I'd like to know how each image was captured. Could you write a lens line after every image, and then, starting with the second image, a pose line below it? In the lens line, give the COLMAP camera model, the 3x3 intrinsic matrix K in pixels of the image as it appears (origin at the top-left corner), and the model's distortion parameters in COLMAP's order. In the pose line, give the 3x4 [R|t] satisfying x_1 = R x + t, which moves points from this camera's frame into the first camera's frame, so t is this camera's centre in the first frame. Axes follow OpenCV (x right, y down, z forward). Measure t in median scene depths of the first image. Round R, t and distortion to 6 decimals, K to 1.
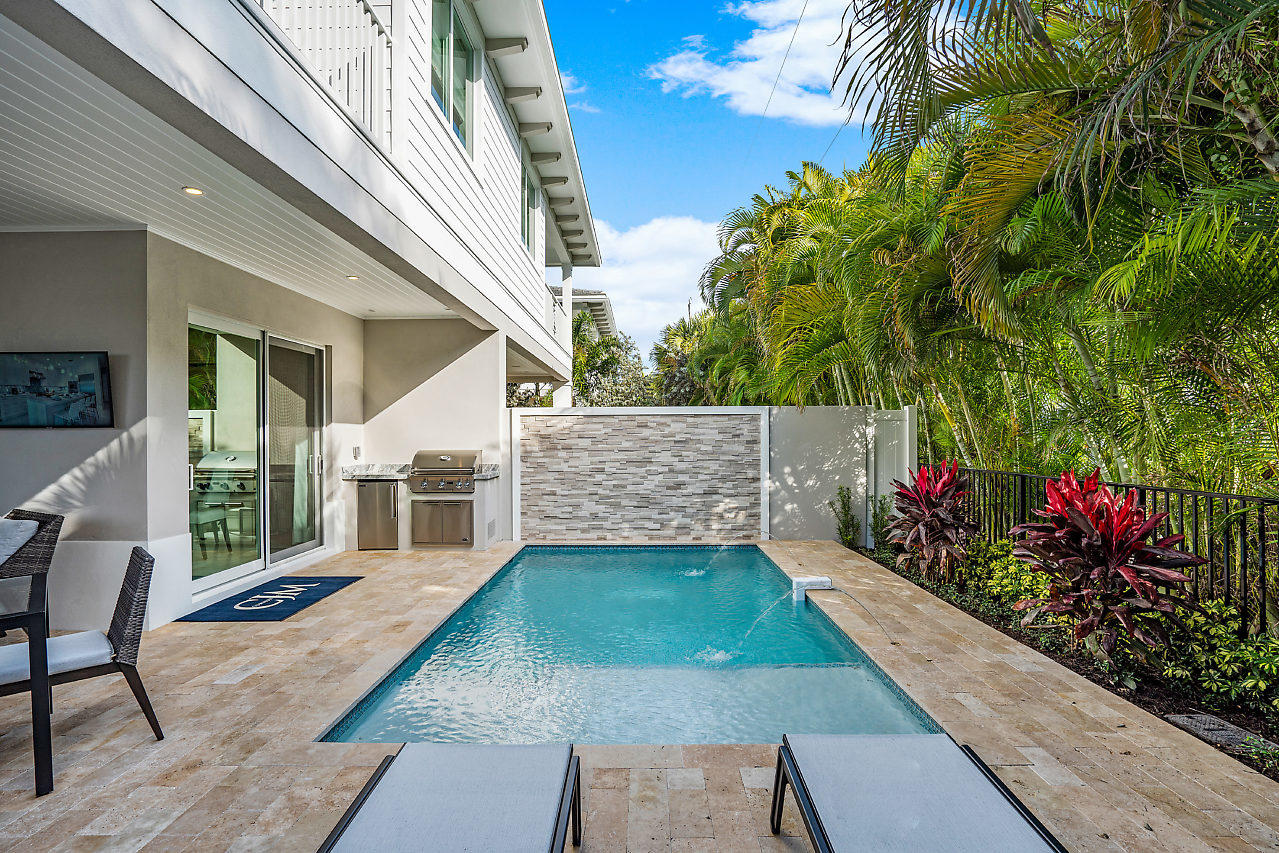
lens RADIAL K [[632.9, 0, 639.5], [0, 632.9, 426.5], [0, 0, 1]] dist [-0.000692, 0.000227]
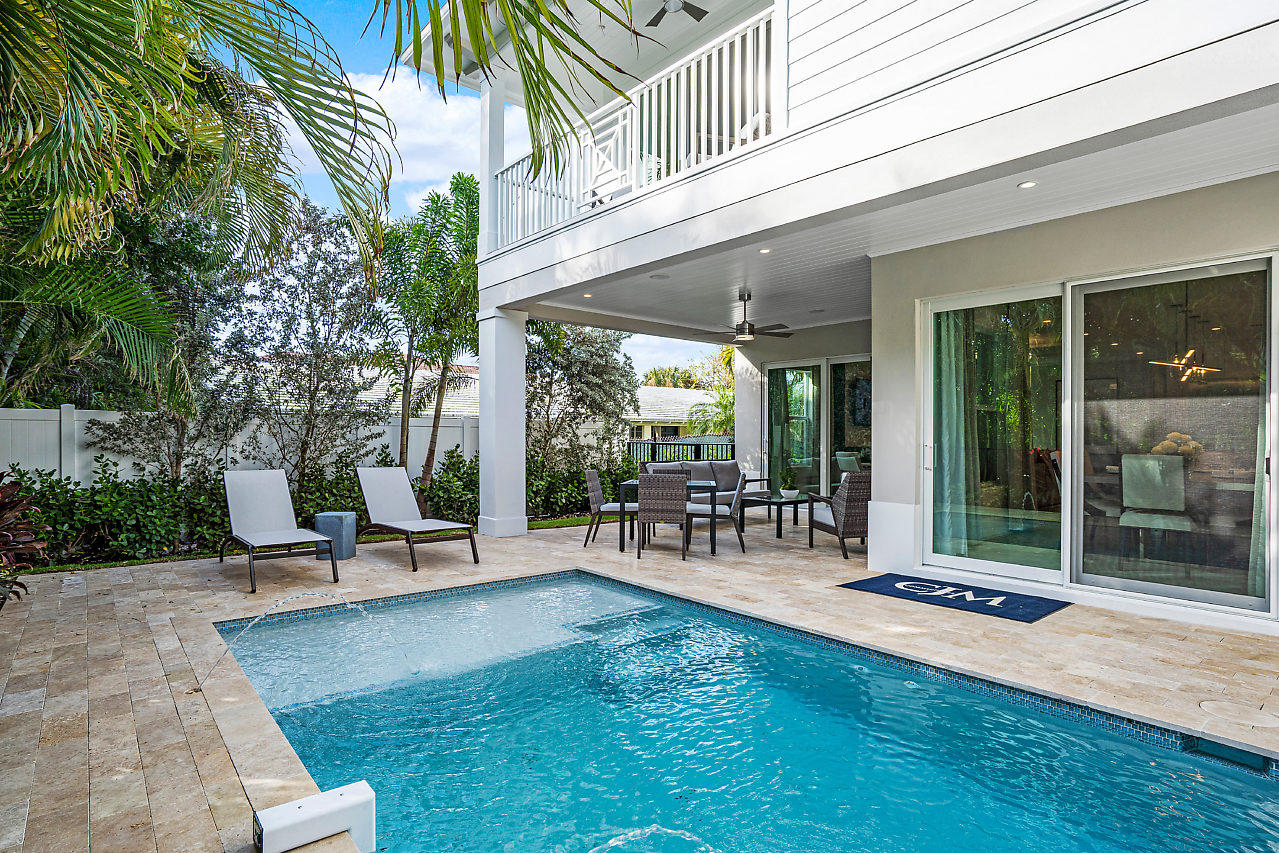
lens RADIAL K [[683.8, 0, 640.4], [0, 683.8, 465.9], [0, 0, 1]] dist [-0.001462, -0.000414]
pose [[-0.751905, 0.020940, -0.658939, 0.476955], [0.000305, 0.999506, 0.031414, 0.064179], [0.659271, 0.023420, -0.751540, 1.719539]]
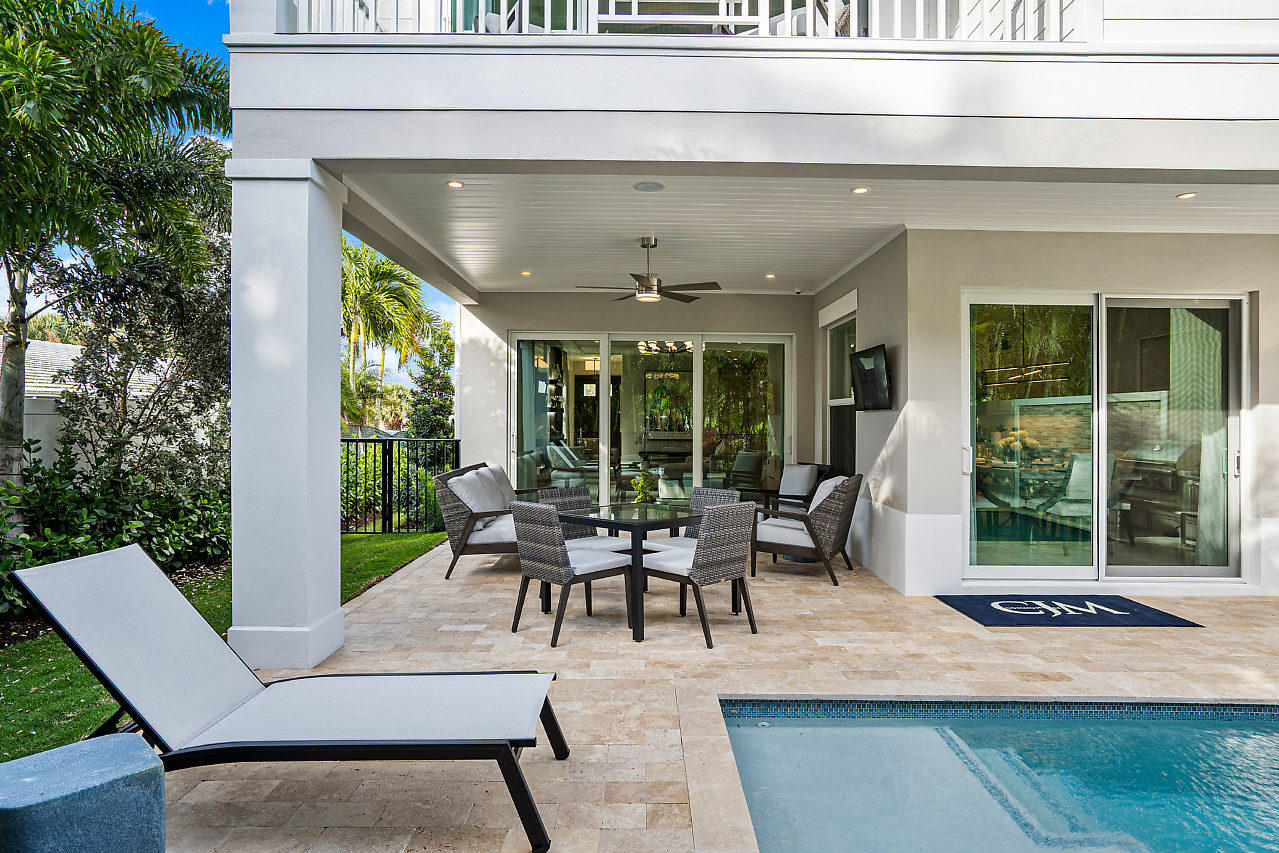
lens RADIAL K [[689.6, 0, 639.5], [0, 689.6, 426.5], [0, 0, 1]] dist [-0.004105, -0.000488]
pose [[0.015110, 0.000881, -0.999885, 0.400541], [0.002165, 0.999997, 0.000914, 0.027357], [0.999883, -0.002178, 0.015108, 0.523892]]
